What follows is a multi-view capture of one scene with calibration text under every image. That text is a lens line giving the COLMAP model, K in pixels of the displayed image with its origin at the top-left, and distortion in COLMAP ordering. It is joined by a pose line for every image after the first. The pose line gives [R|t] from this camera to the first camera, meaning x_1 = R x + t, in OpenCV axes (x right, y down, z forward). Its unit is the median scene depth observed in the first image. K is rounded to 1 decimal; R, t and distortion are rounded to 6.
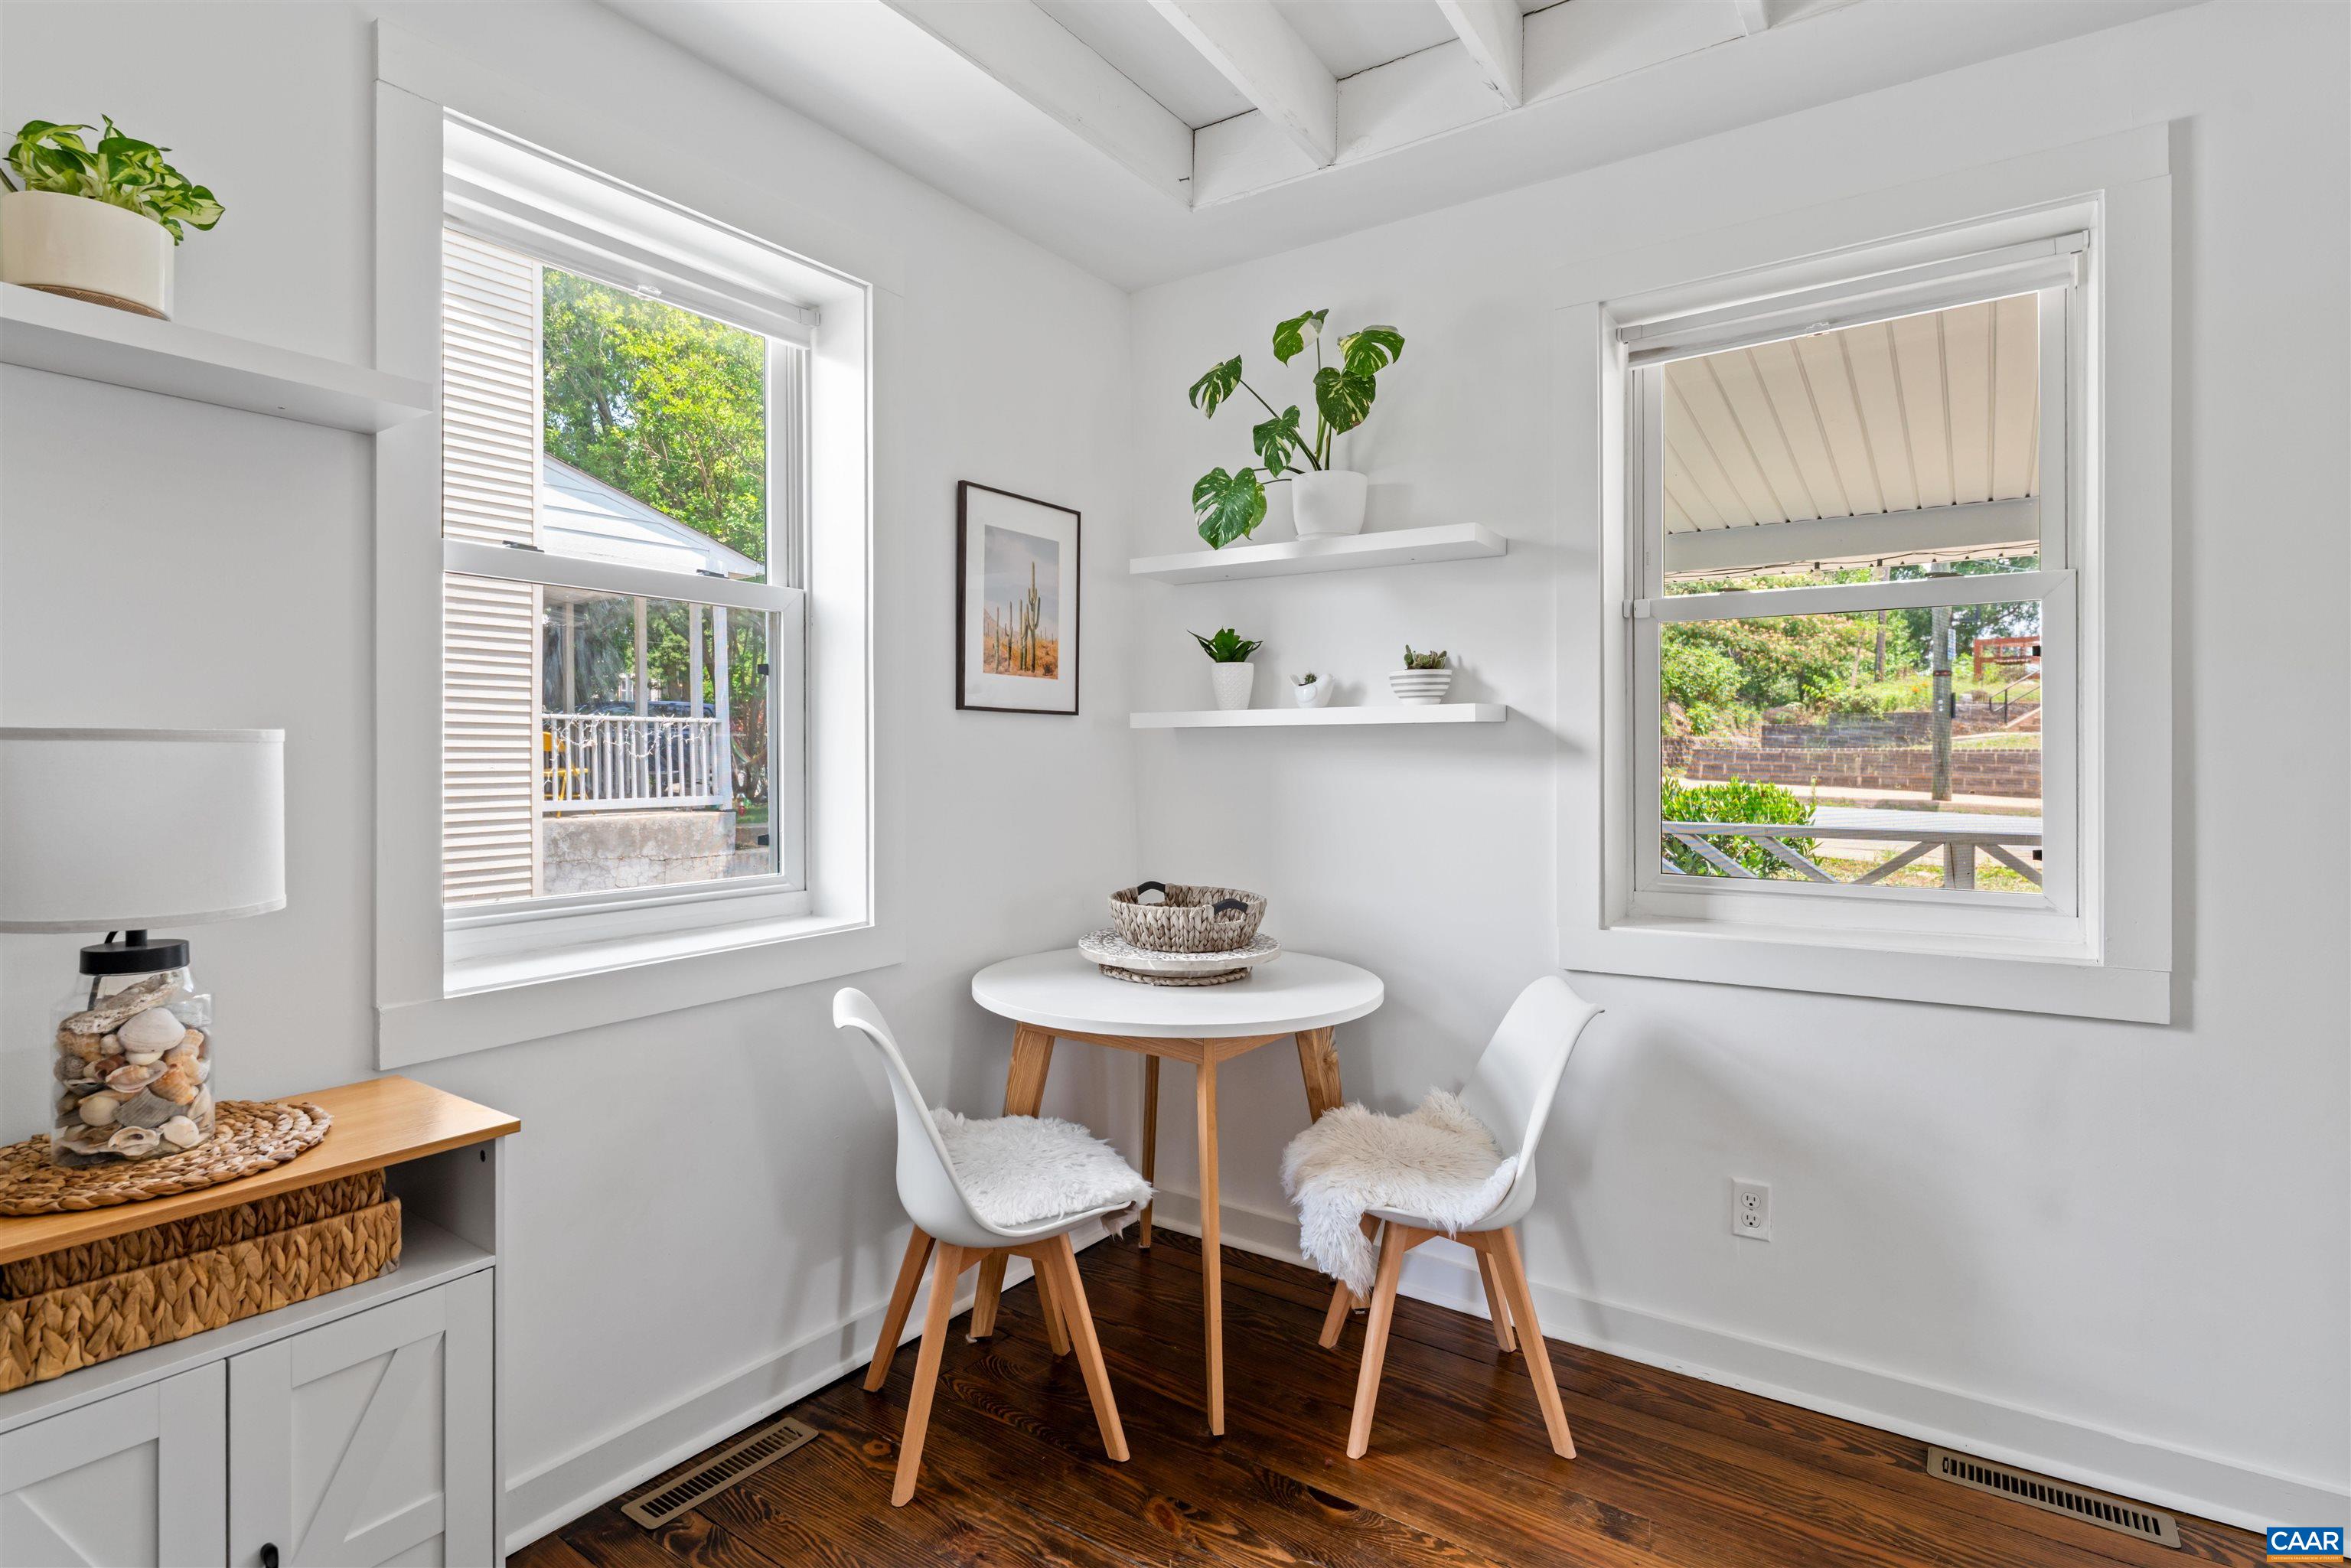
lens RADIAL K [[1182.1, 0, 1169.7], [0, 1182.1, 764.6], [0, 0, 1]] dist [0.005545, -0.002122]
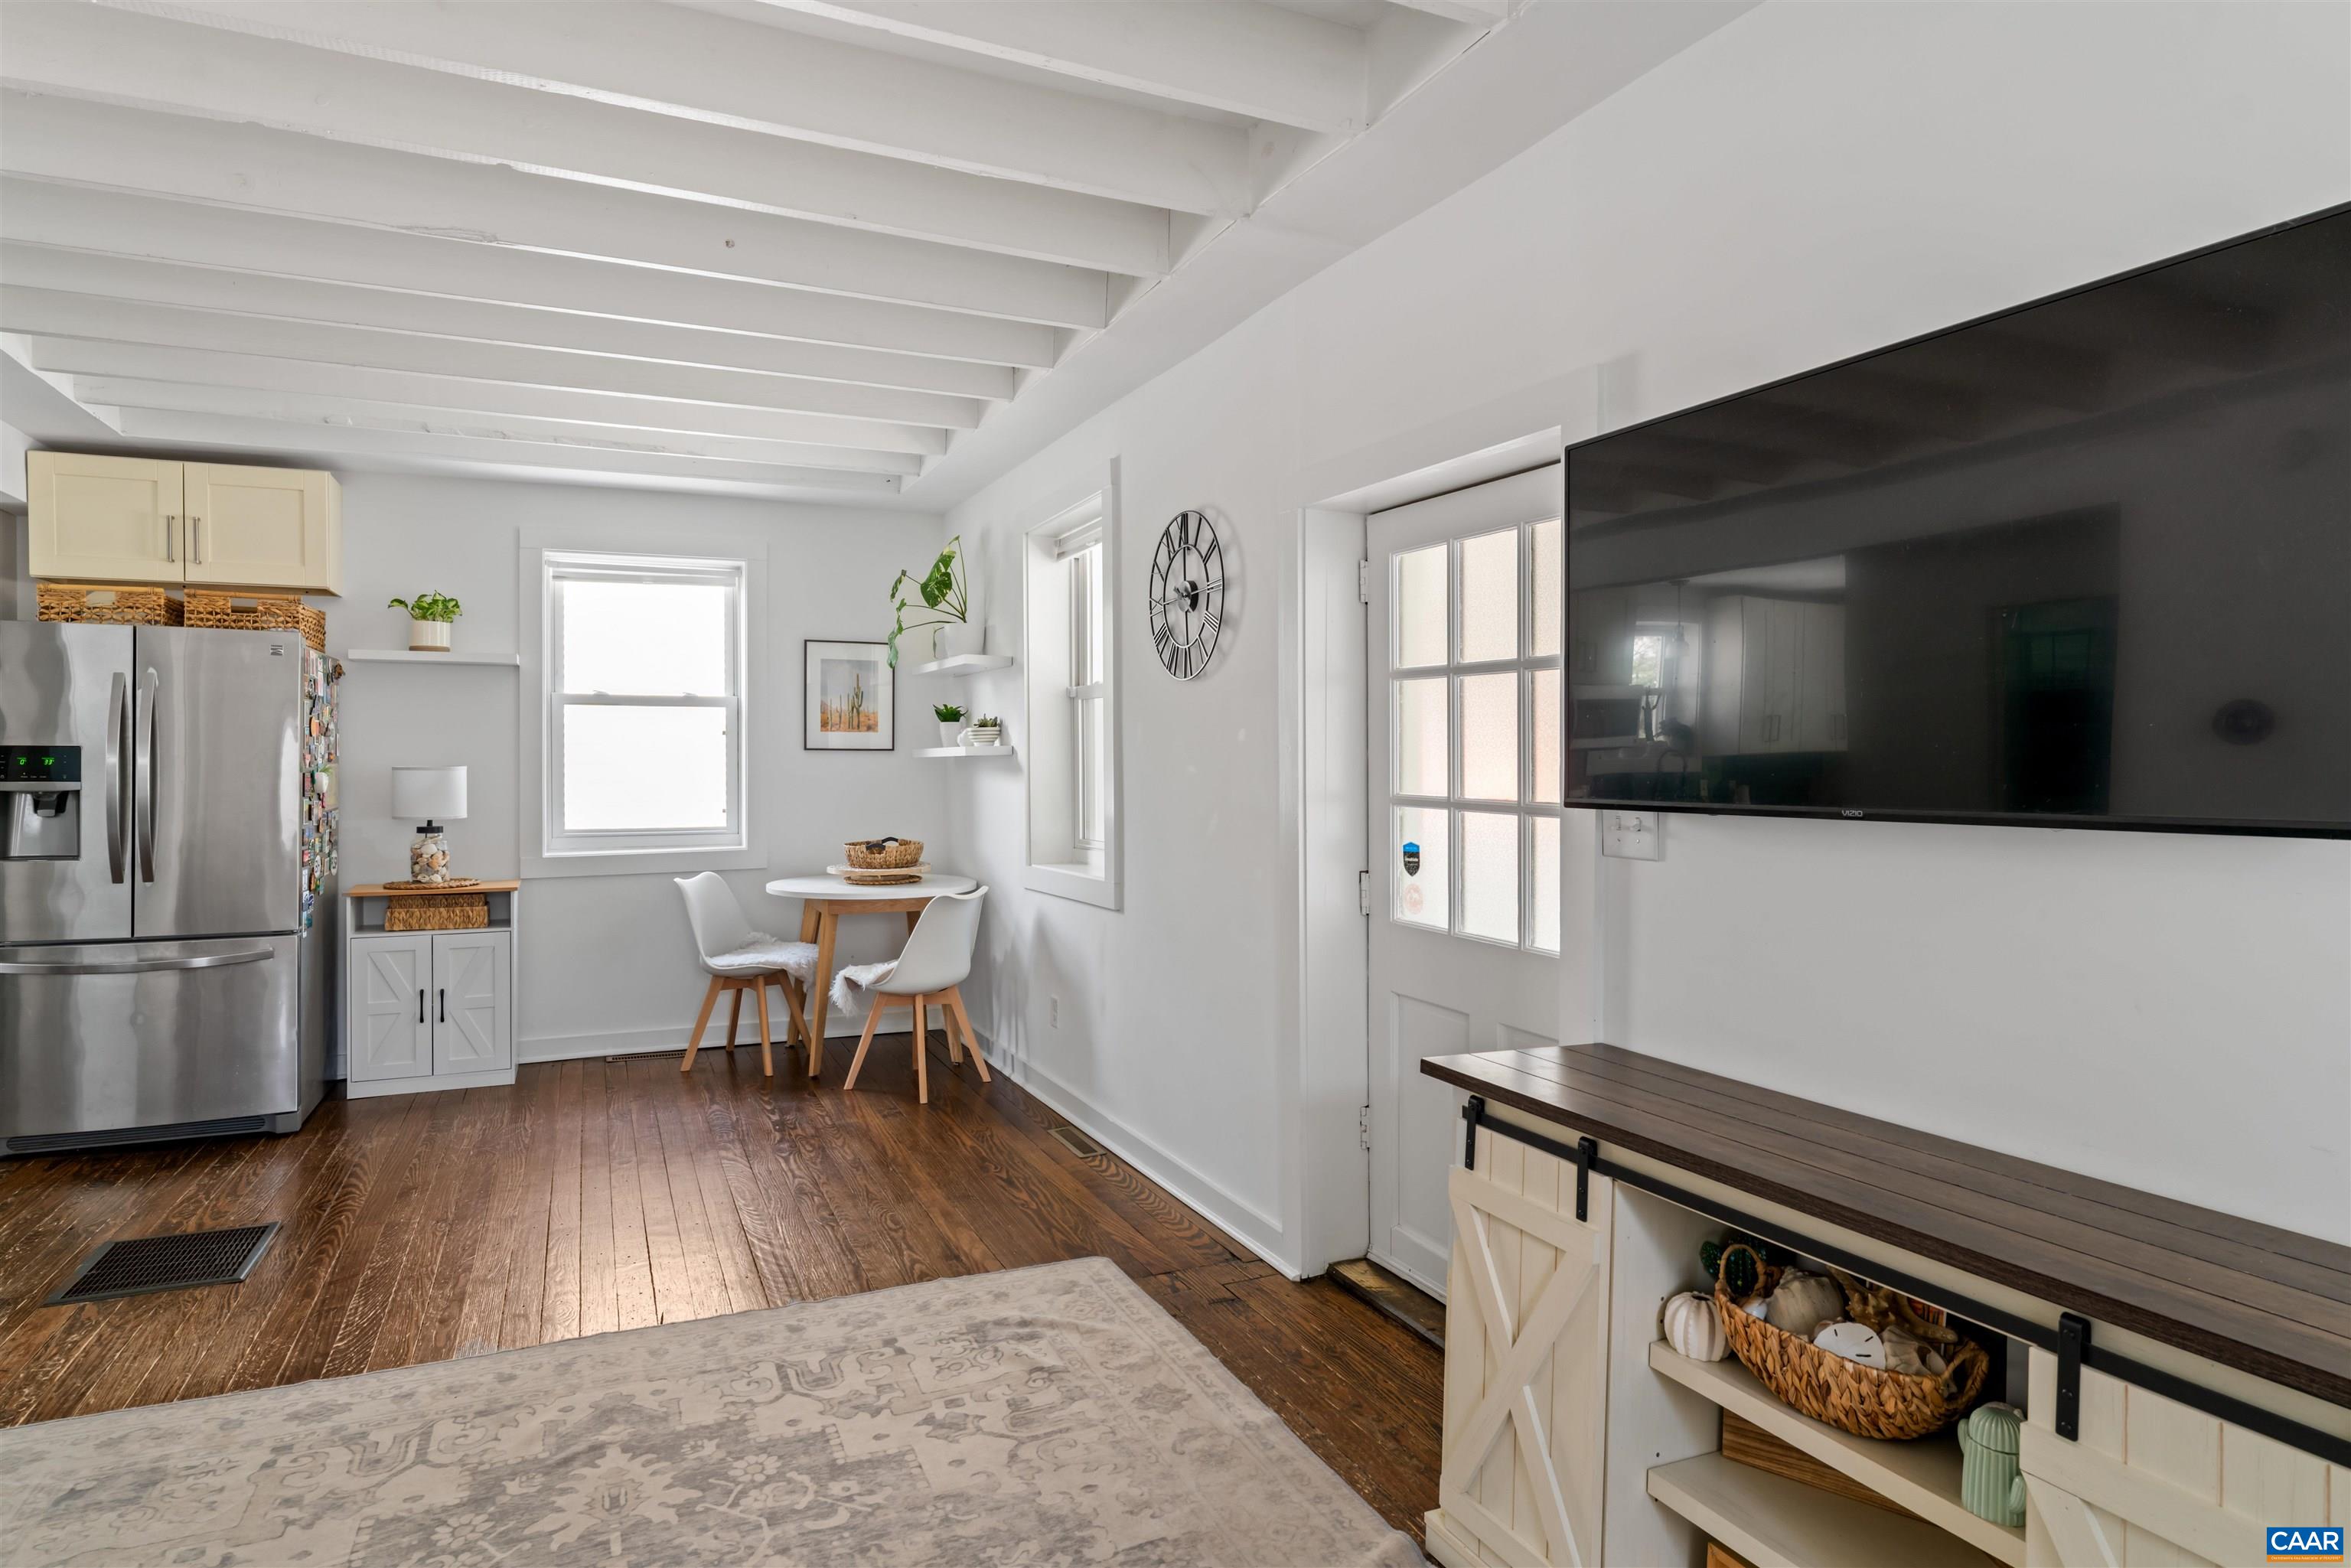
lens RADIAL K [[1263.5, 0, 1178.0], [0, 1263.5, 766.7], [0, 0, 1]] dist [0.002957, -0.000986]
pose [[0.865941, -0.000077, -0.500147, 1.582206], [-0.003576, 0.999973, -0.006346, -0.005442], [0.500134, 0.007283, 0.865917, -0.623746]]
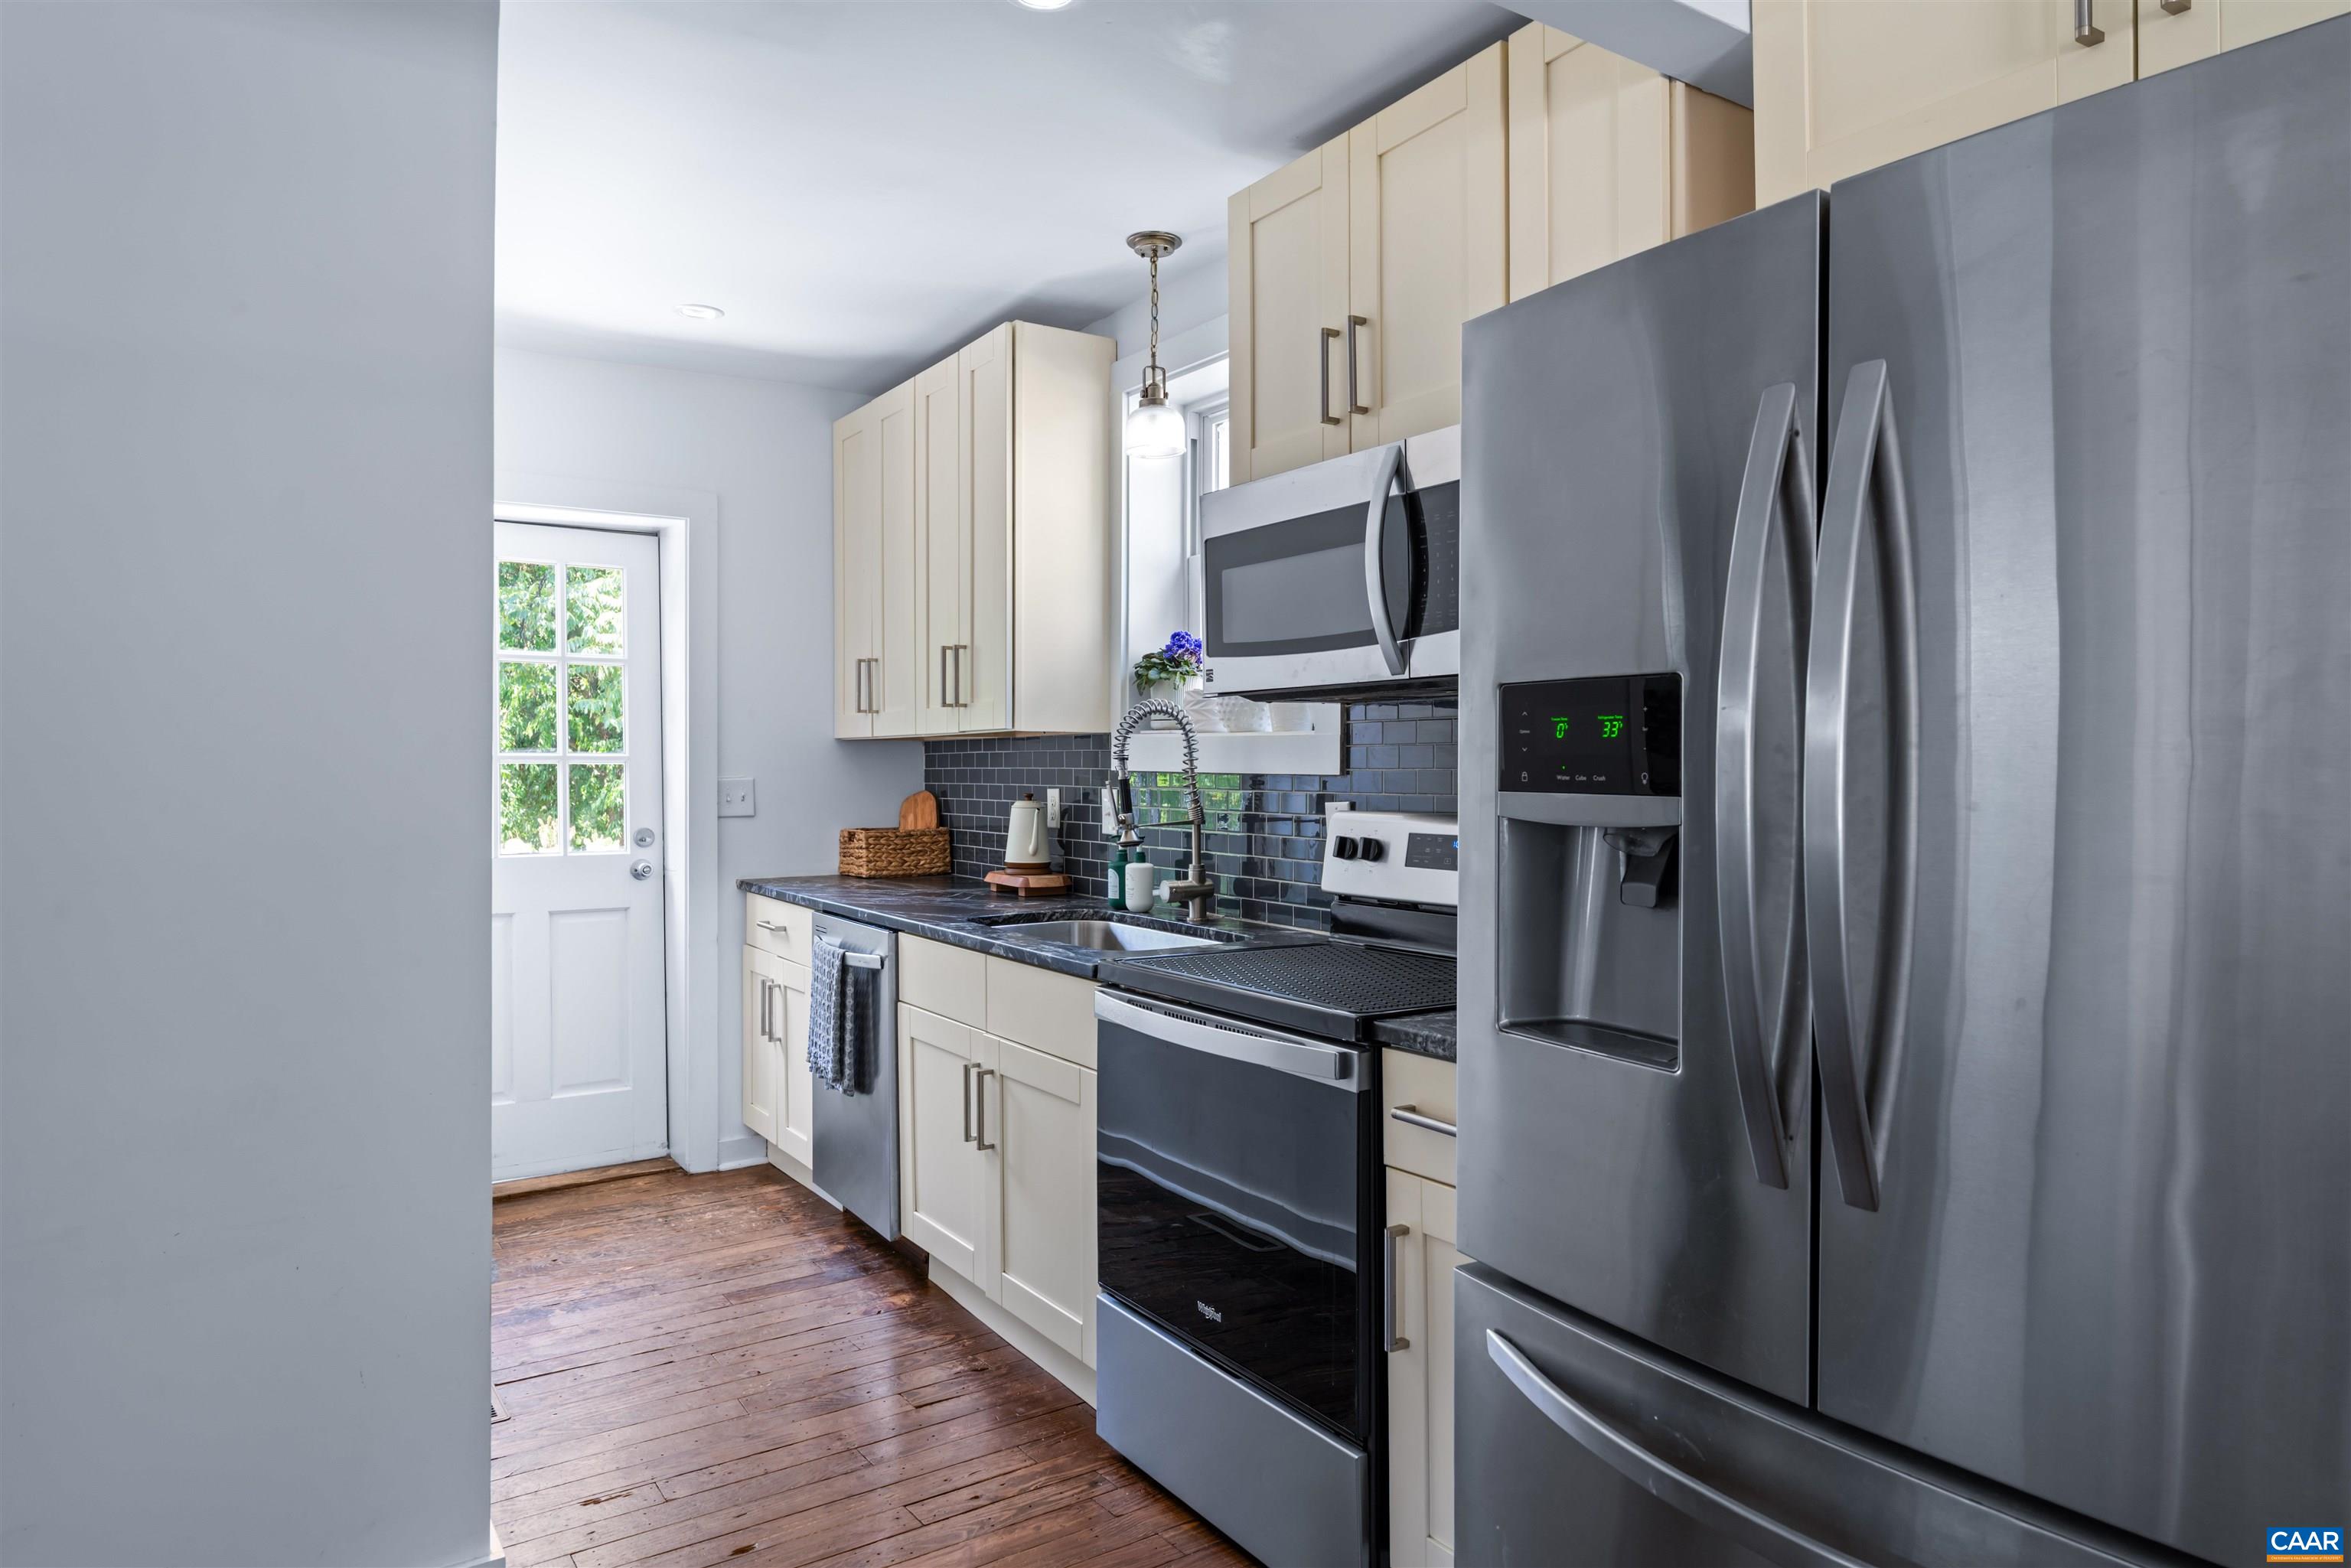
lens RADIAL K [[1452.1, 0, 1173.0], [0, 1452.1, 774.8], [0, 0, 1]] dist [0.003010, 0.000582]
pose [[-0.359423, 0.004562, -0.933163, 0.122415], [-0.012871, 0.999869, 0.009846, -0.003146], [0.933086, 0.015549, -0.359317, 0.094192]]
